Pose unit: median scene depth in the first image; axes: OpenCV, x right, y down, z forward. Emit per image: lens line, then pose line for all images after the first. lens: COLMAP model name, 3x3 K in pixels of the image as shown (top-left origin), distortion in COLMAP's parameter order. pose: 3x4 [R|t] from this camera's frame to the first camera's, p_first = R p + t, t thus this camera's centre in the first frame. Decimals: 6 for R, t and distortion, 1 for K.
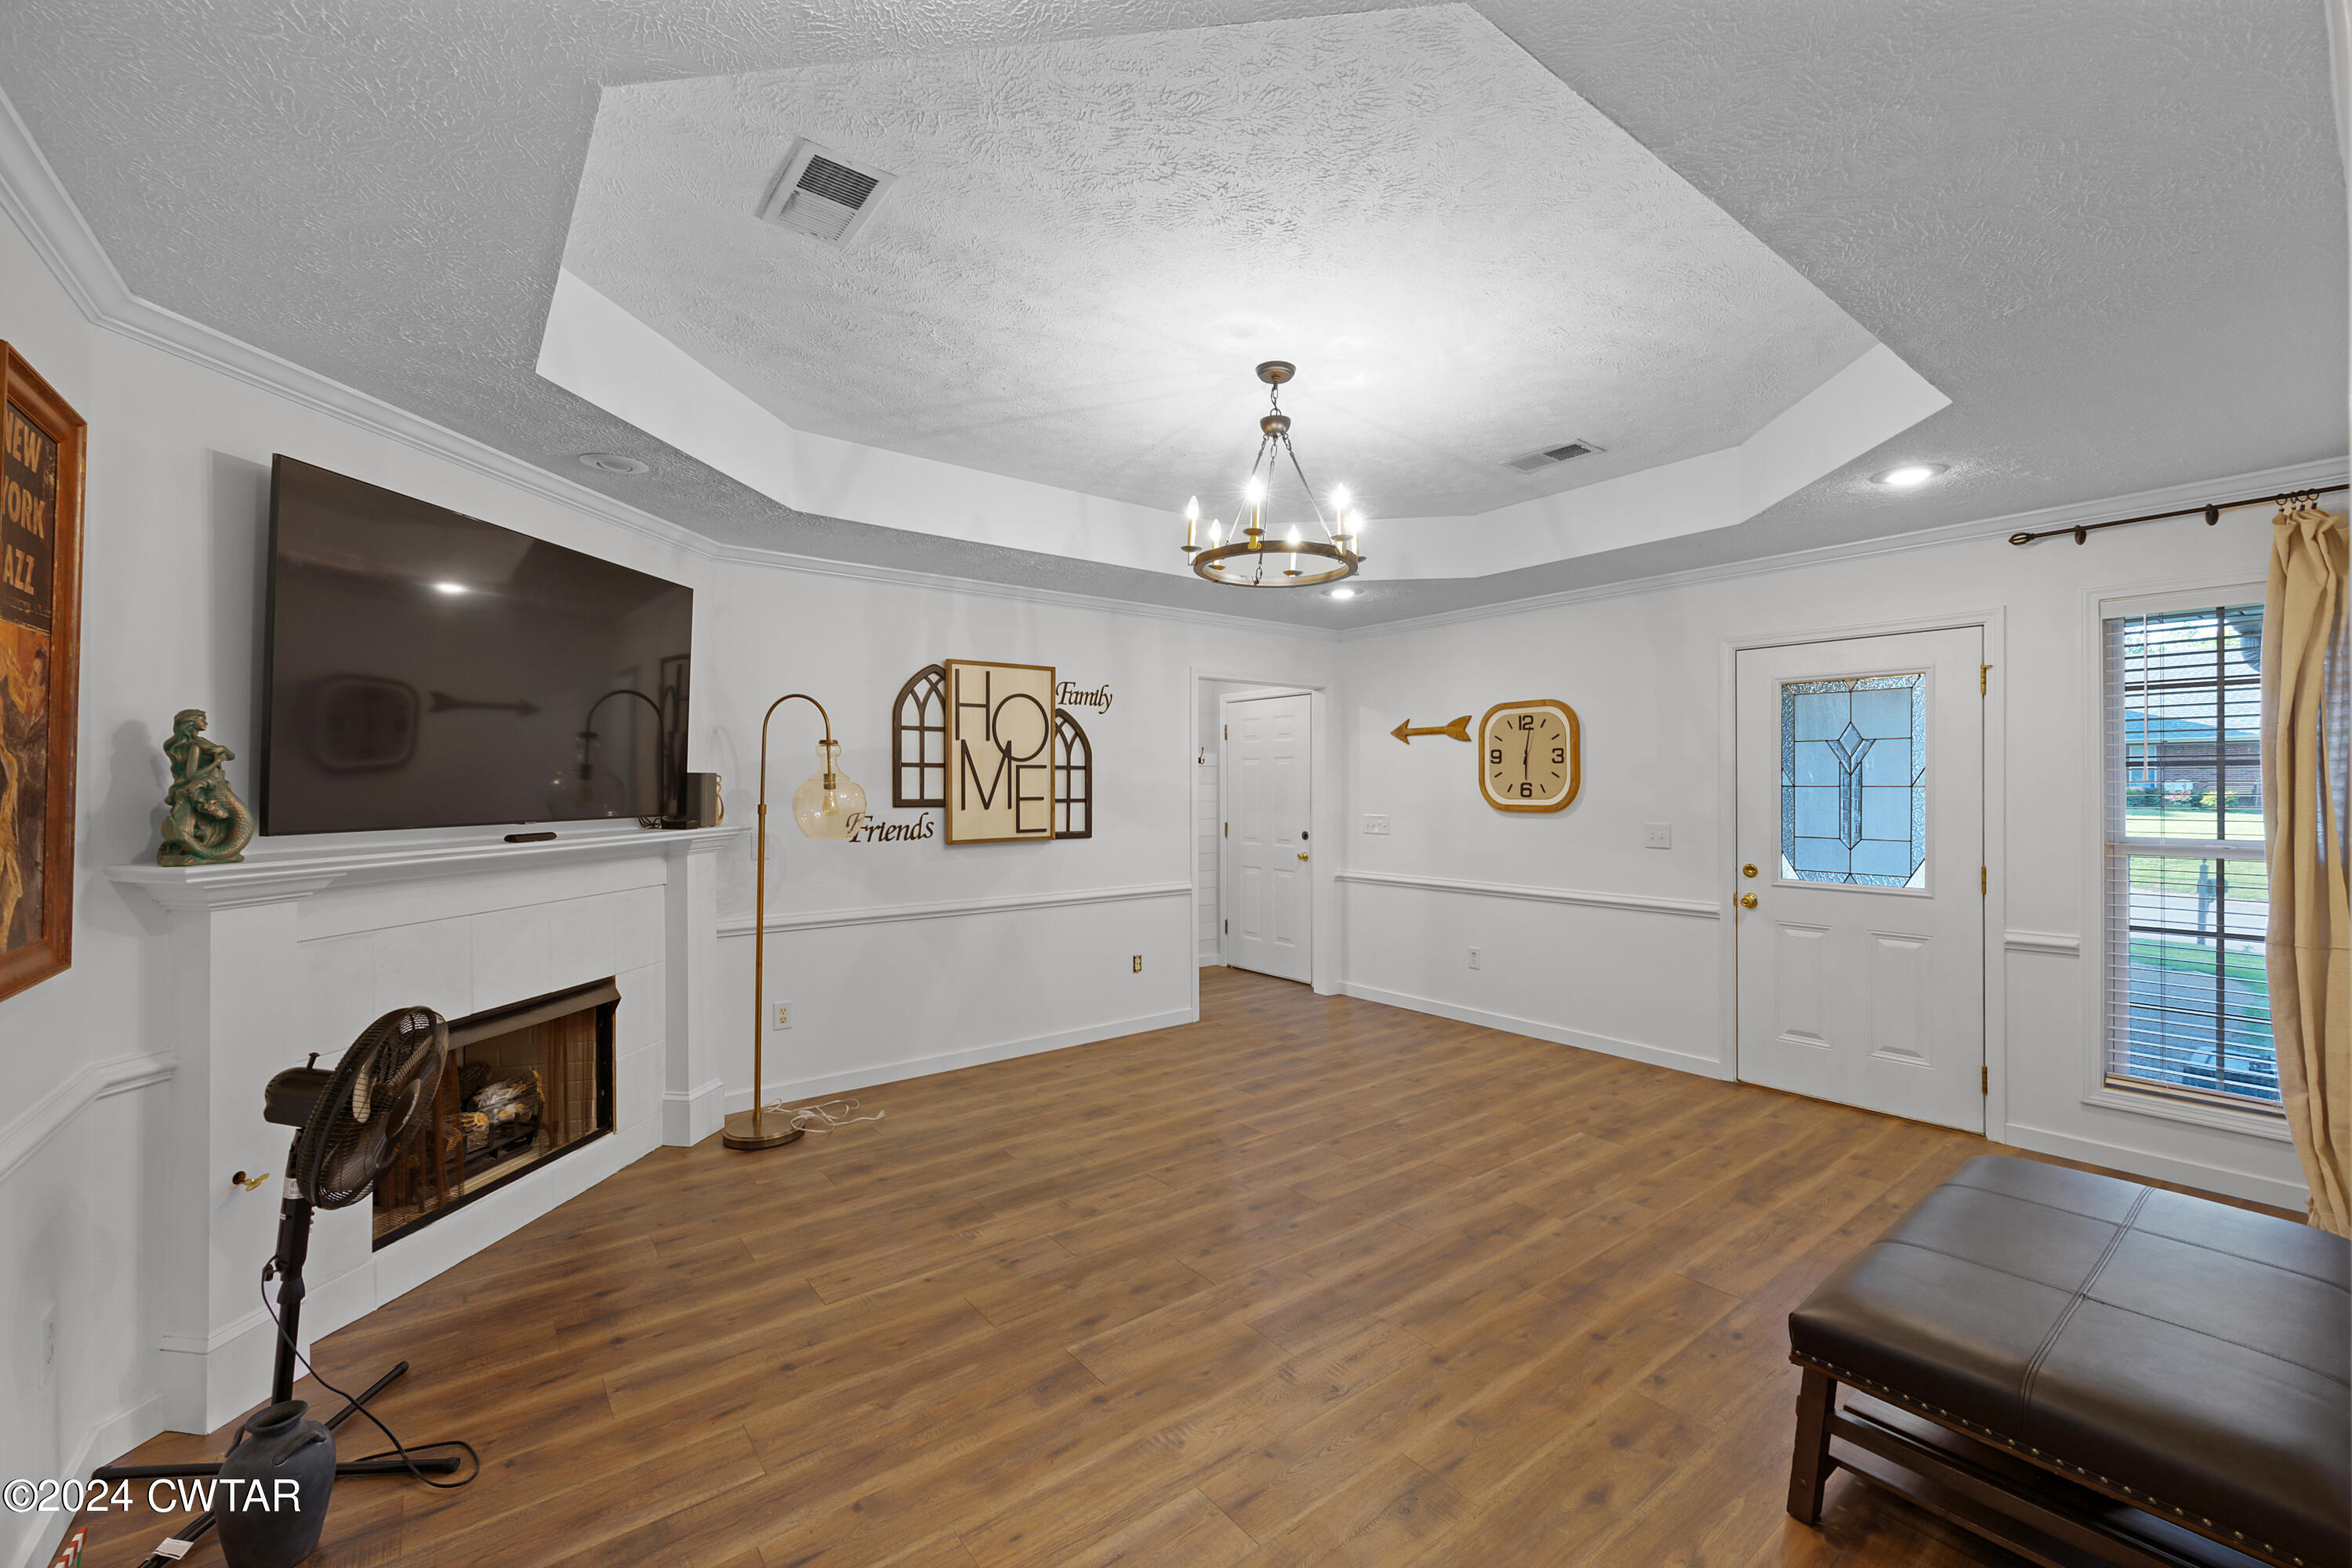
lens RADIAL K [[950.0, 0, 1181.5], [0, 950.0, 781.2], [0, 0, 1]] dist [-0.005822, 0.000205]
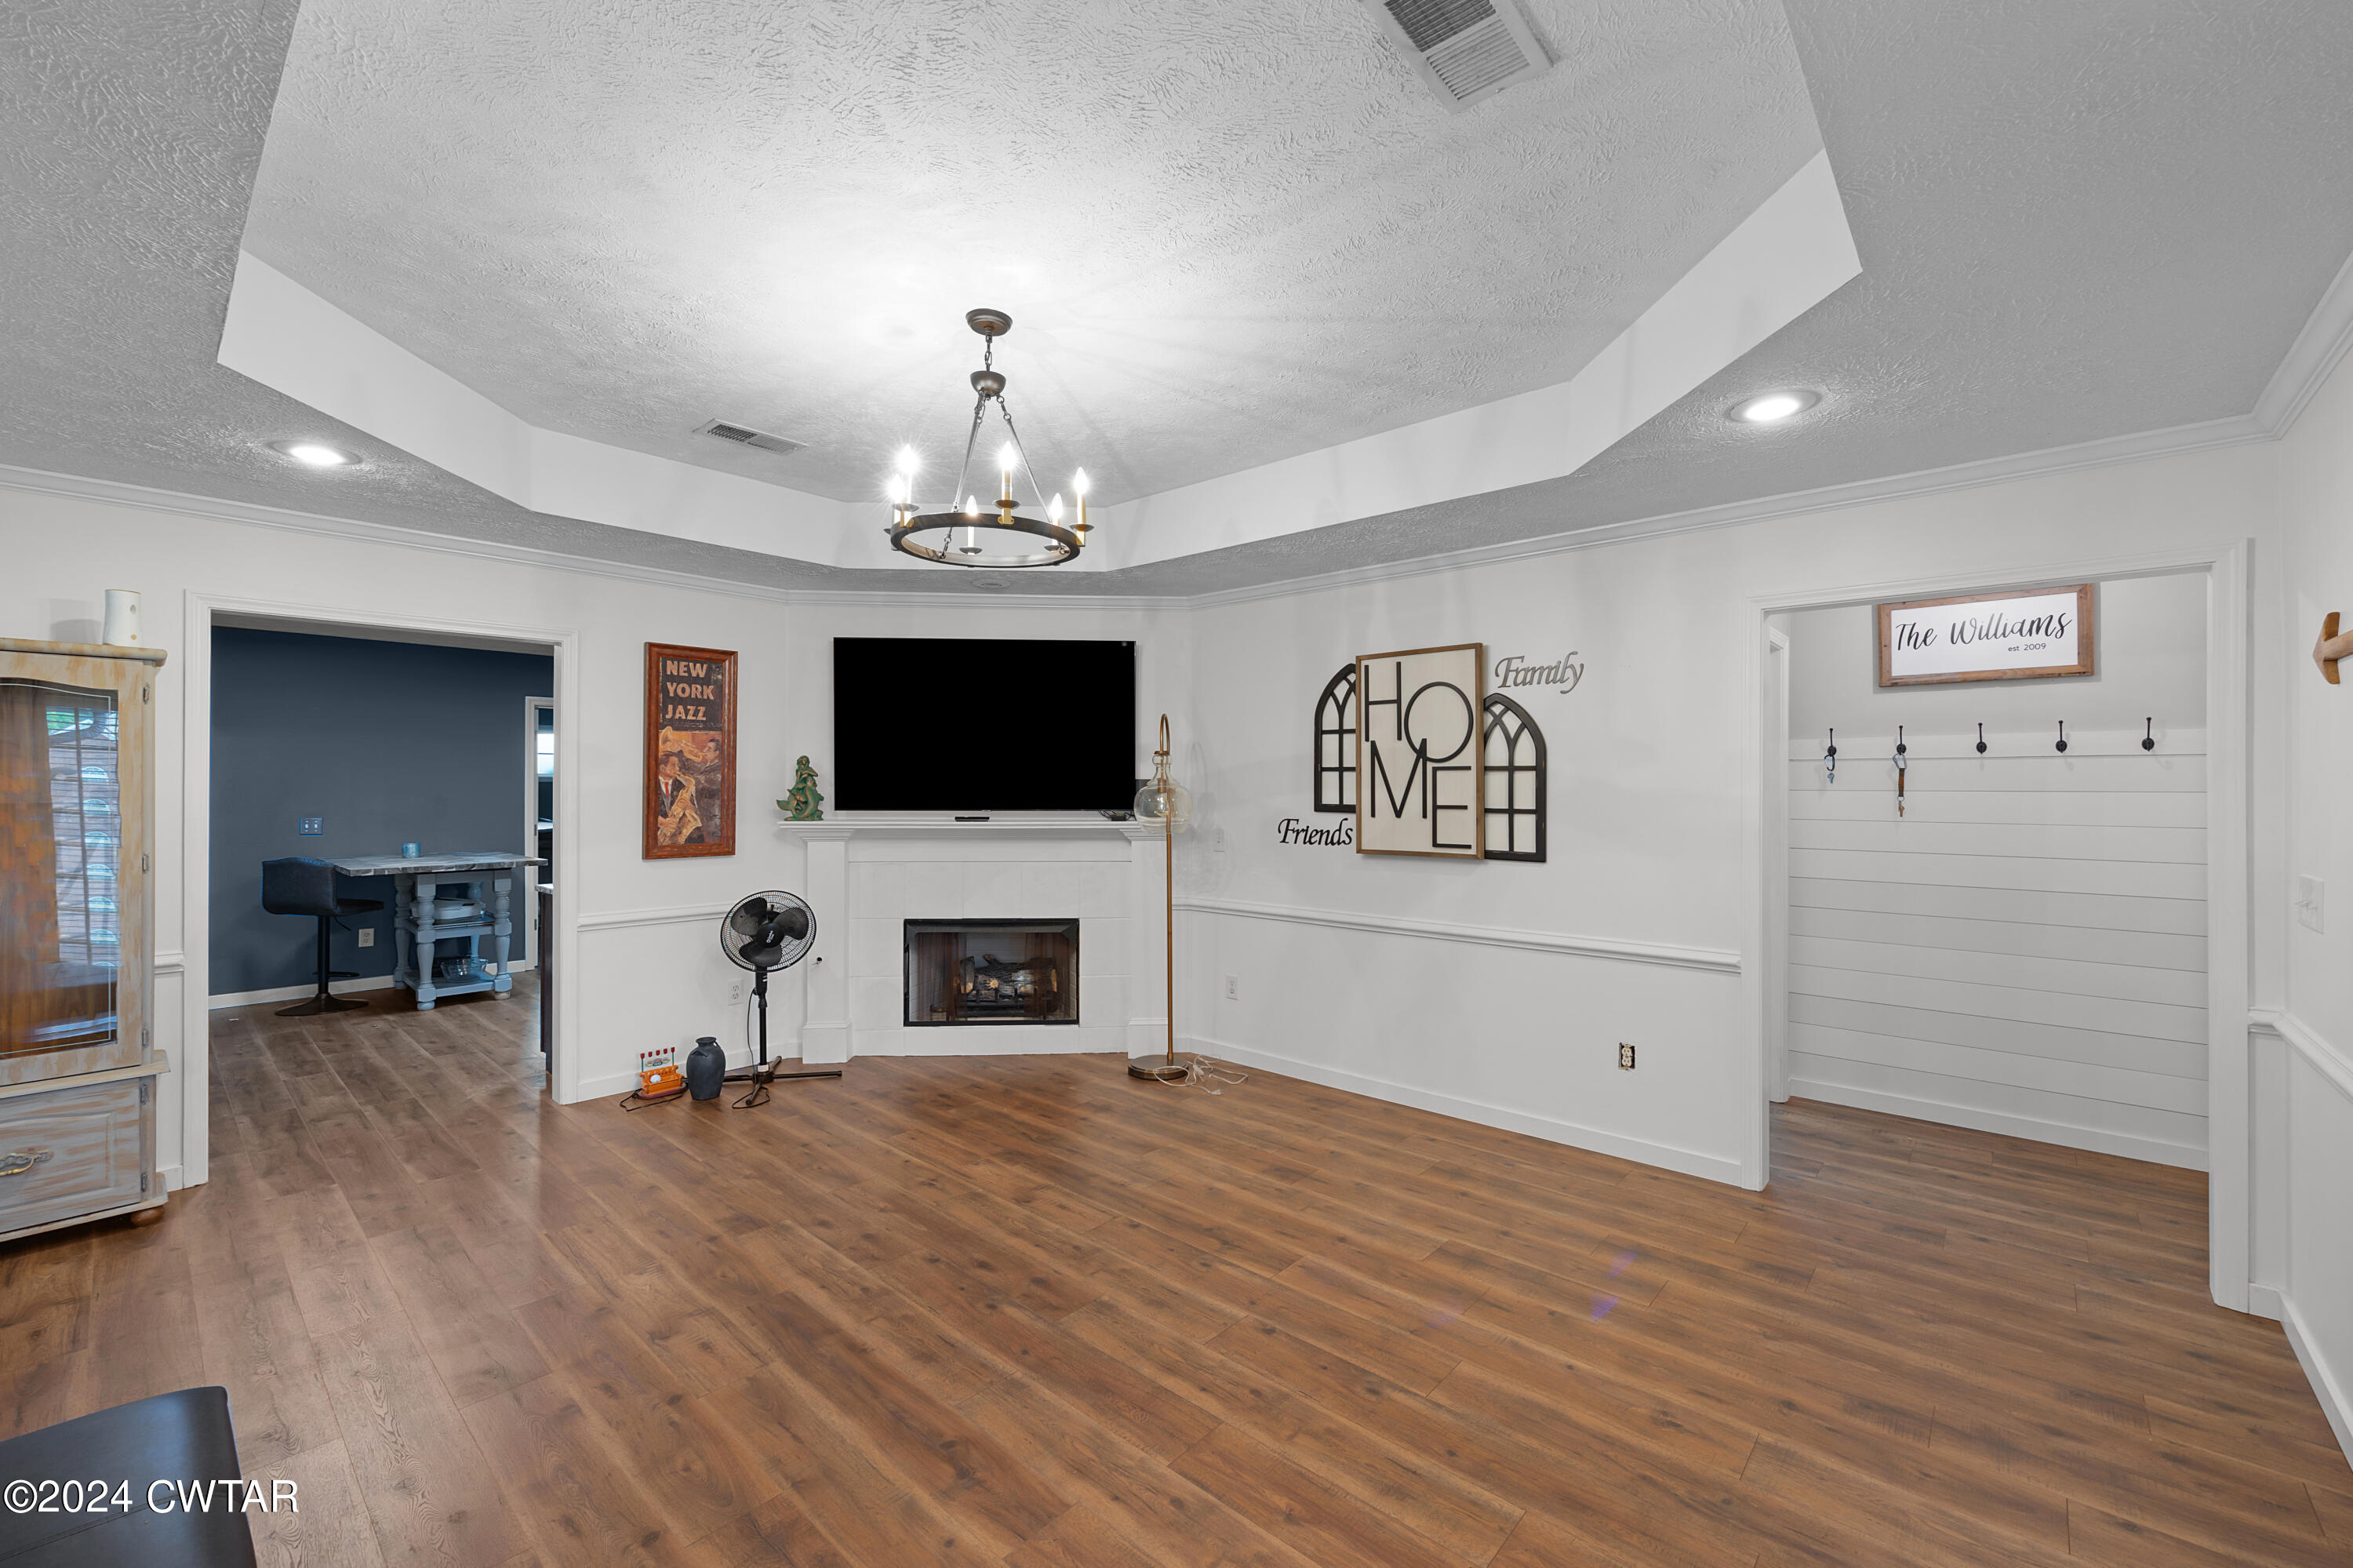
lens RADIAL K [[950.5, 0, 1195.0], [0, 950.5, 779.9], [0, 0, 1]] dist [-0.005822, 0.000205]
pose [[0.191786, -0.003183, -0.981432, 0.663876], [0.000003, 0.999995, -0.003243, -0.002946], [0.981437, 0.000619, 0.191785, 0.677253]]
